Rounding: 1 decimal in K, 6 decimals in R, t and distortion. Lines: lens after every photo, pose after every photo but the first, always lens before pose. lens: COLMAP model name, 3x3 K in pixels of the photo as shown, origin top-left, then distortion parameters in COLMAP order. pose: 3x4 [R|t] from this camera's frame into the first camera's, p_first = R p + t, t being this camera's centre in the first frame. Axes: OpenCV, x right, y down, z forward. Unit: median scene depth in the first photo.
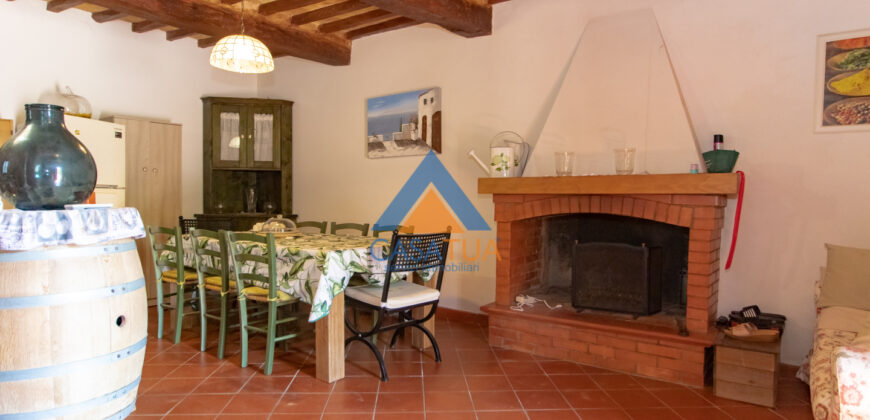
lens RADIAL K [[512.9, 0, 444.9], [0, 512.9, 209.6], [0, 0, 1]] dist [0.000043, 0.000244]
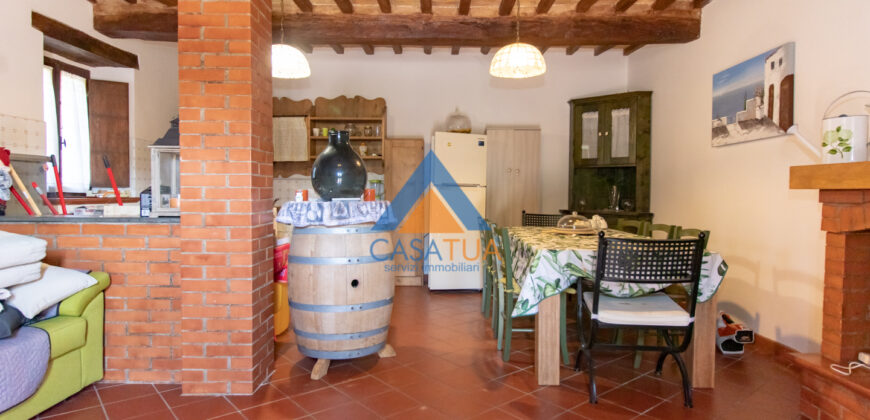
lens RADIAL K [[512.9, 0, 444.9], [0, 512.9, 209.6], [0, 0, 1]] dist [0.000043, 0.000244]
pose [[0.586917, 0.026260, -0.809221, 0.330730], [-0.021824, 0.999624, 0.016611, -0.004678], [0.809353, 0.007911, 0.587270, 0.208317]]
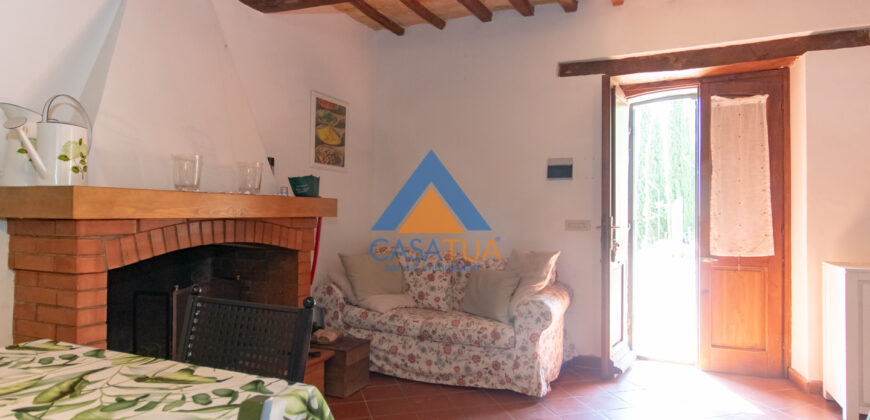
lens RADIAL K [[512.9, 0, 444.9], [0, 512.9, 209.6], [0, 0, 1]] dist [0.000043, 0.000244]
pose [[-0.181661, 0.006040, 0.983343, -0.434579], [0.023857, 0.999714, -0.001733, -0.028600], [-0.983072, 0.023145, -0.181753, 0.706431]]
